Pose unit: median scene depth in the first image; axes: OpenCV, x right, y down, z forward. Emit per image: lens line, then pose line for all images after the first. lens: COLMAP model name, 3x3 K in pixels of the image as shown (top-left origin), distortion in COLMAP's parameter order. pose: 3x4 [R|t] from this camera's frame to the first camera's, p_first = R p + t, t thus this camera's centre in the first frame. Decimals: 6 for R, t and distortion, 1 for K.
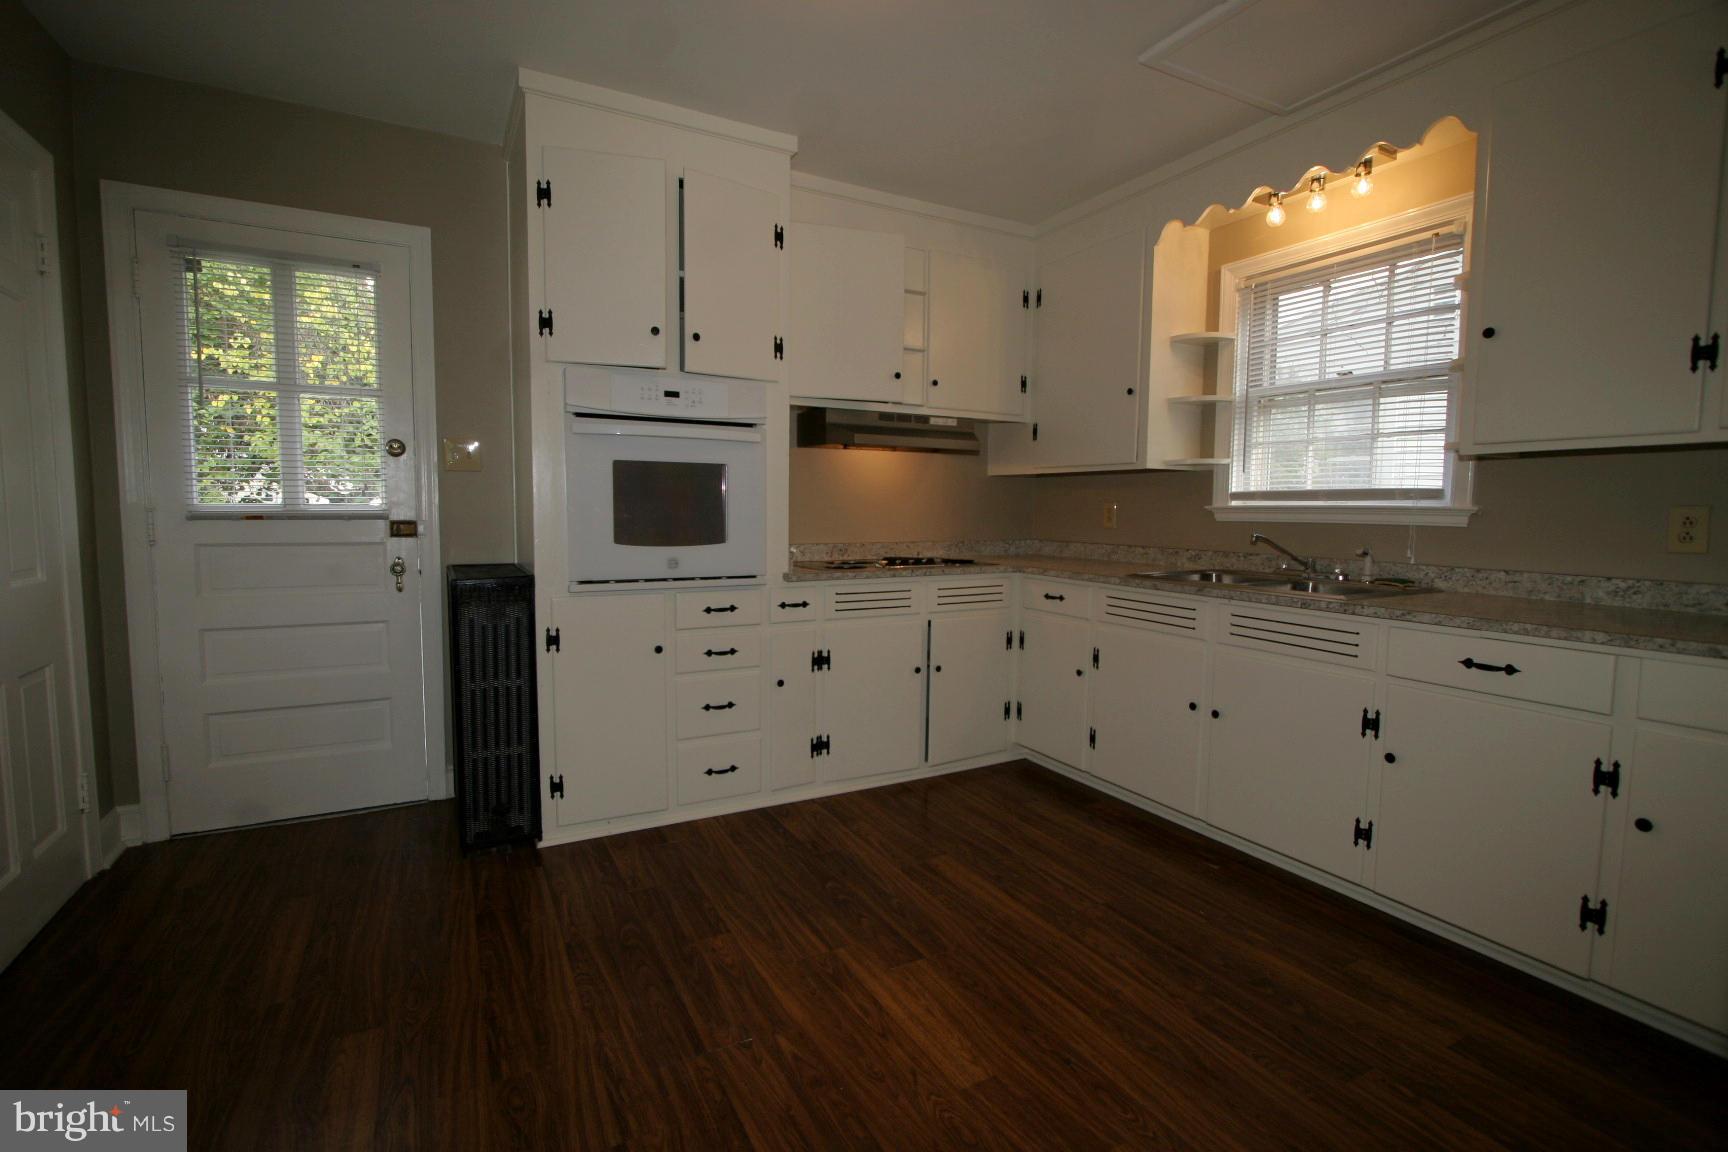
lens RADIAL K [[784.3, 0, 861.2], [0, 784.3, 579.3], [0, 0, 1]] dist [-0.012868, 0.000935]
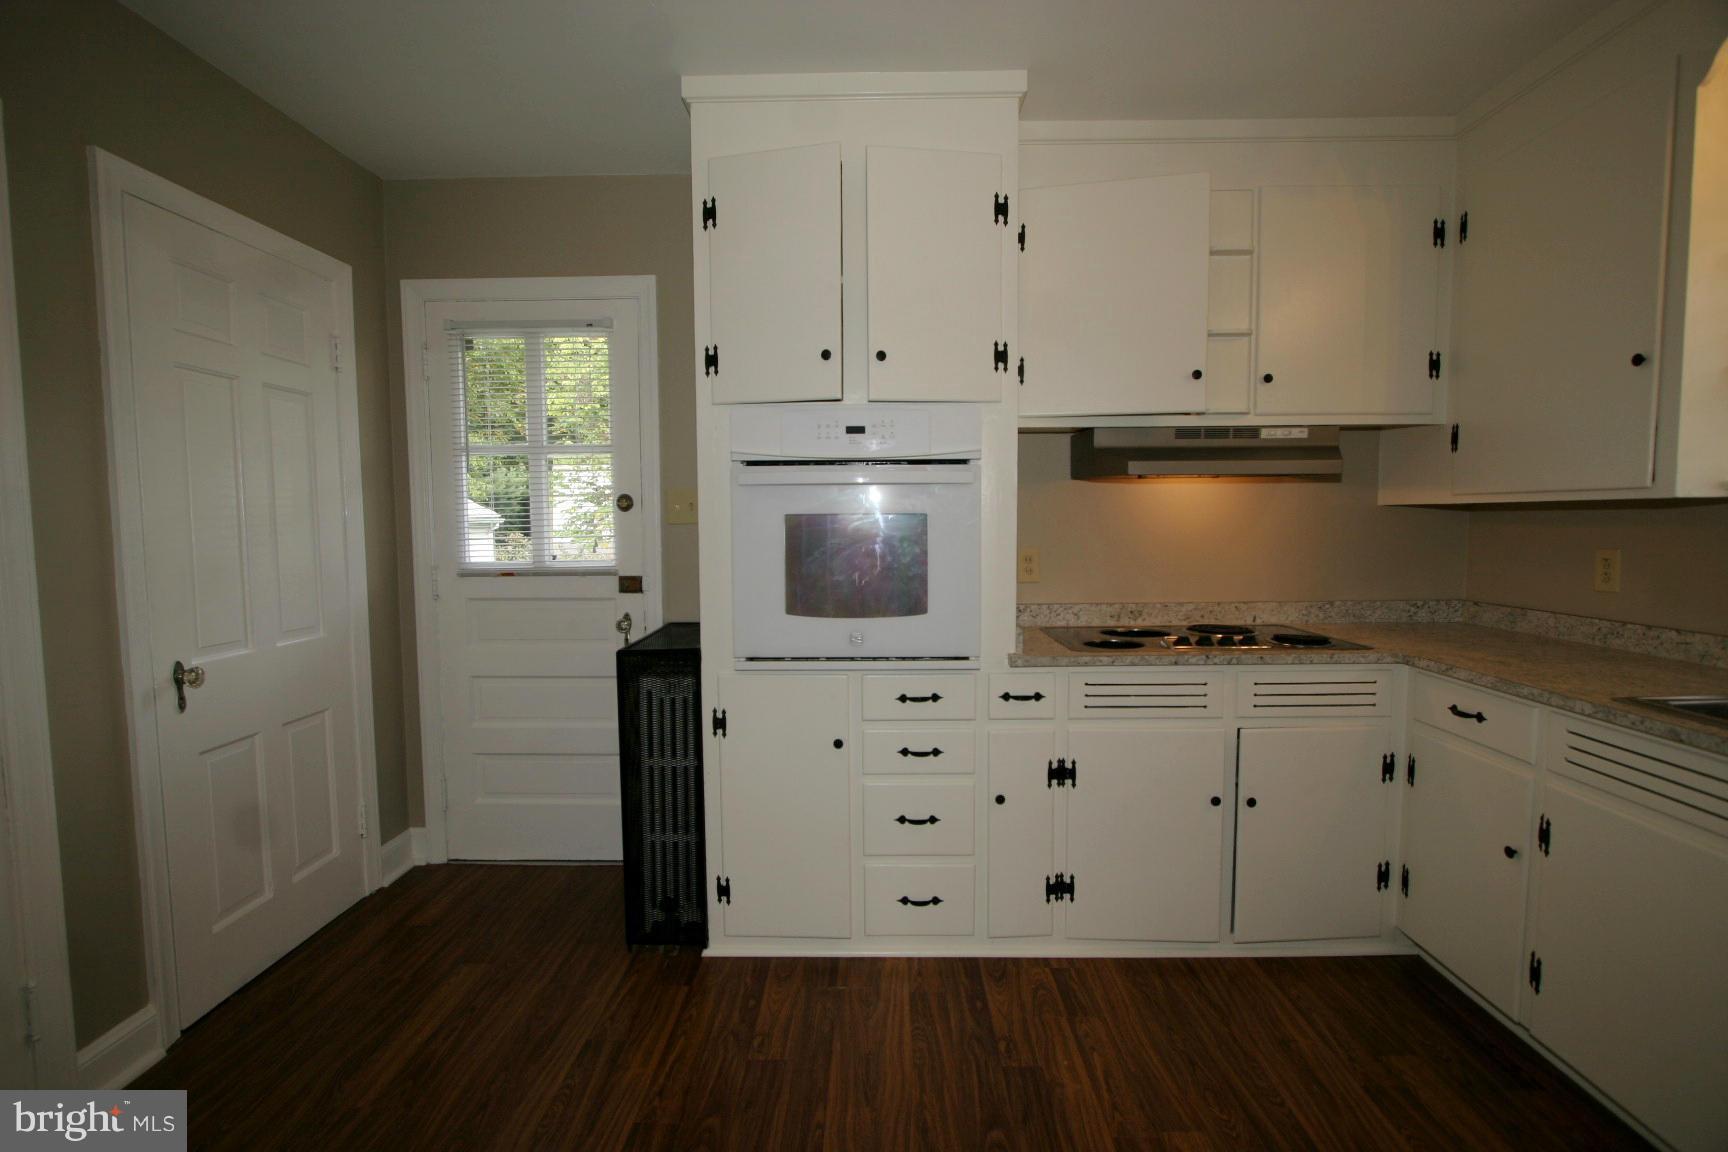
lens RADIAL K [[784.3, 0, 866.7], [0, 784.3, 578.7], [0, 0, 1]] dist [-0.012868, 0.000935]
pose [[0.871045, 0.020397, -0.490780, 0.158488], [-0.029182, 0.999522, -0.010253, -0.071772], [0.490336, 0.023252, 0.871223, 0.290894]]
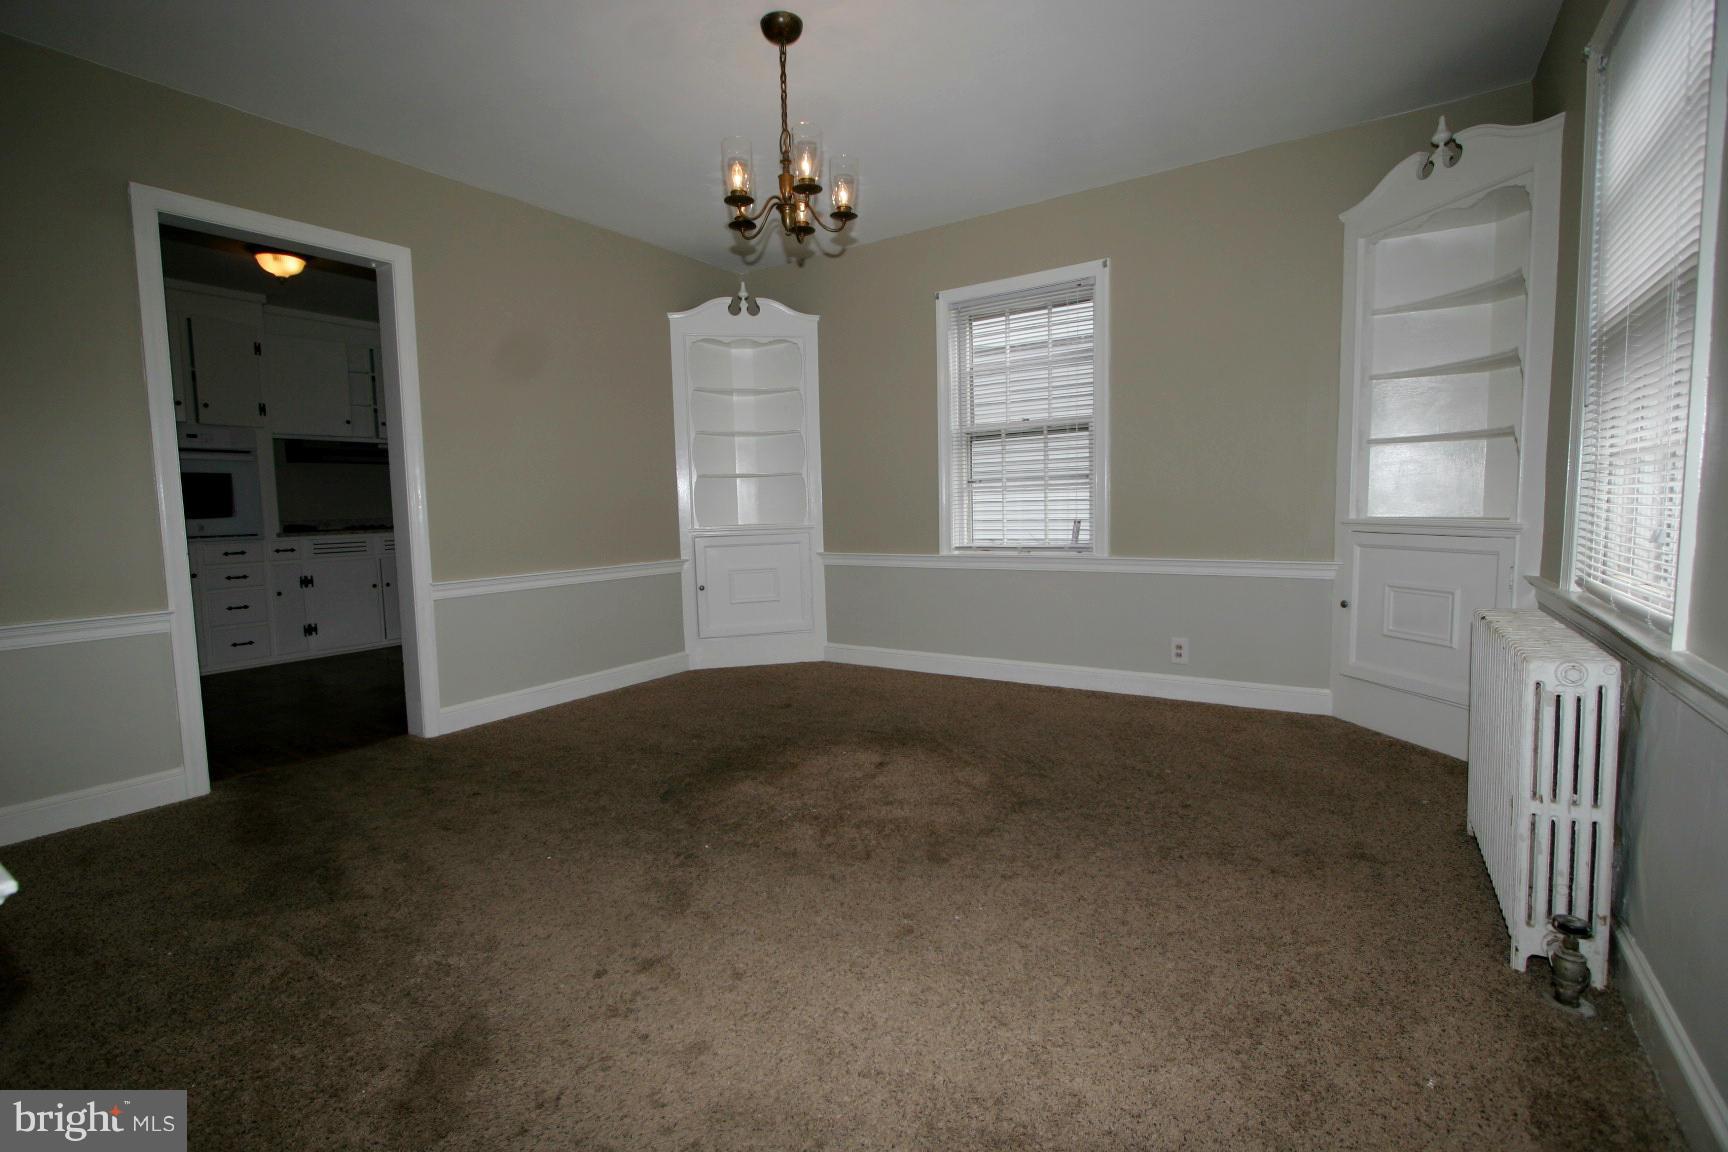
lens RADIAL K [[784.3, 0, 858.5], [0, 784.3, 572.1], [0, 0, 1]] dist [-0.012868, 0.000935]
pose [[0.878646, -0.072305, 0.471967, 0.237252], [0.077896, 0.996932, 0.007714, 0.181510], [-0.471077, 0.029987, 0.881582, -1.271263]]
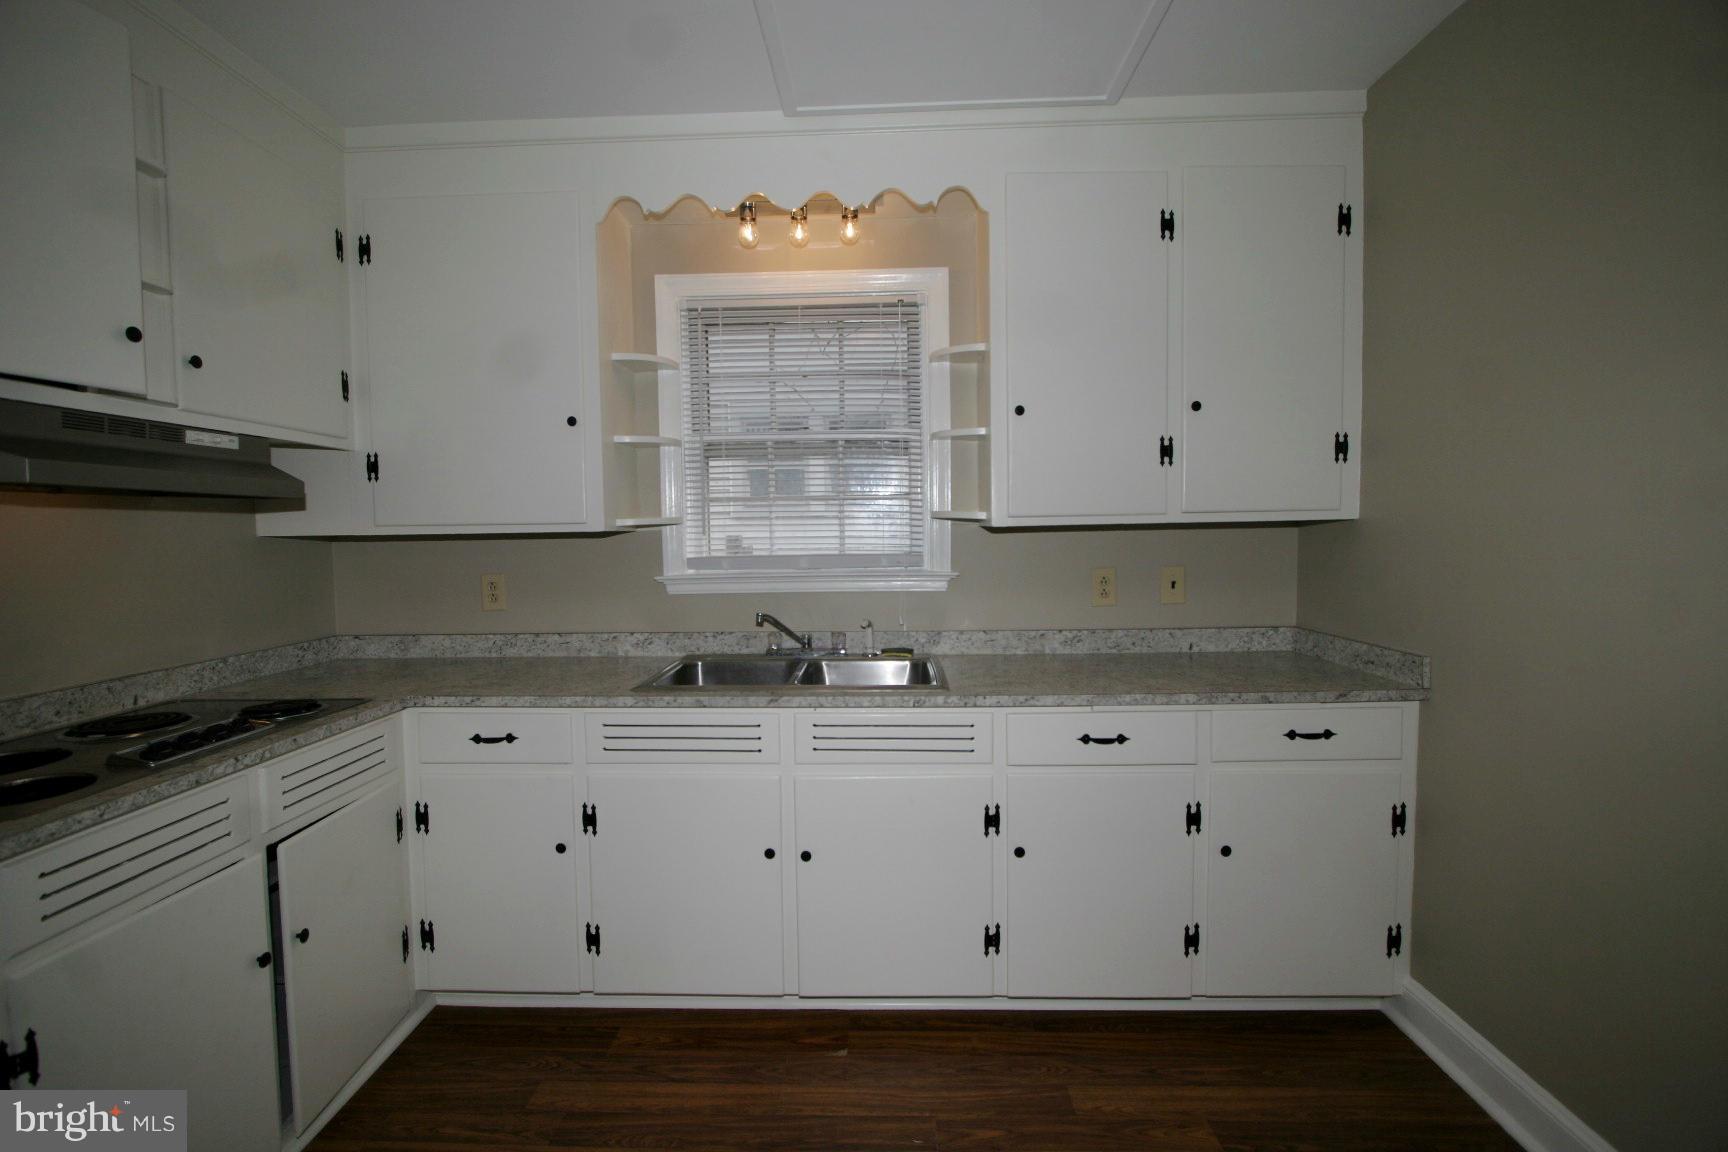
lens RADIAL K [[784.3, 0, 853.7], [0, 784.3, 577.4], [0, 0, 1]] dist [-0.012868, 0.000935]
pose [[0.508451, -0.066884, 0.858489, -0.156163], [0.099475, 0.994866, 0.018593, -0.102671], [-0.855326, 0.075945, 0.512494, 0.499949]]
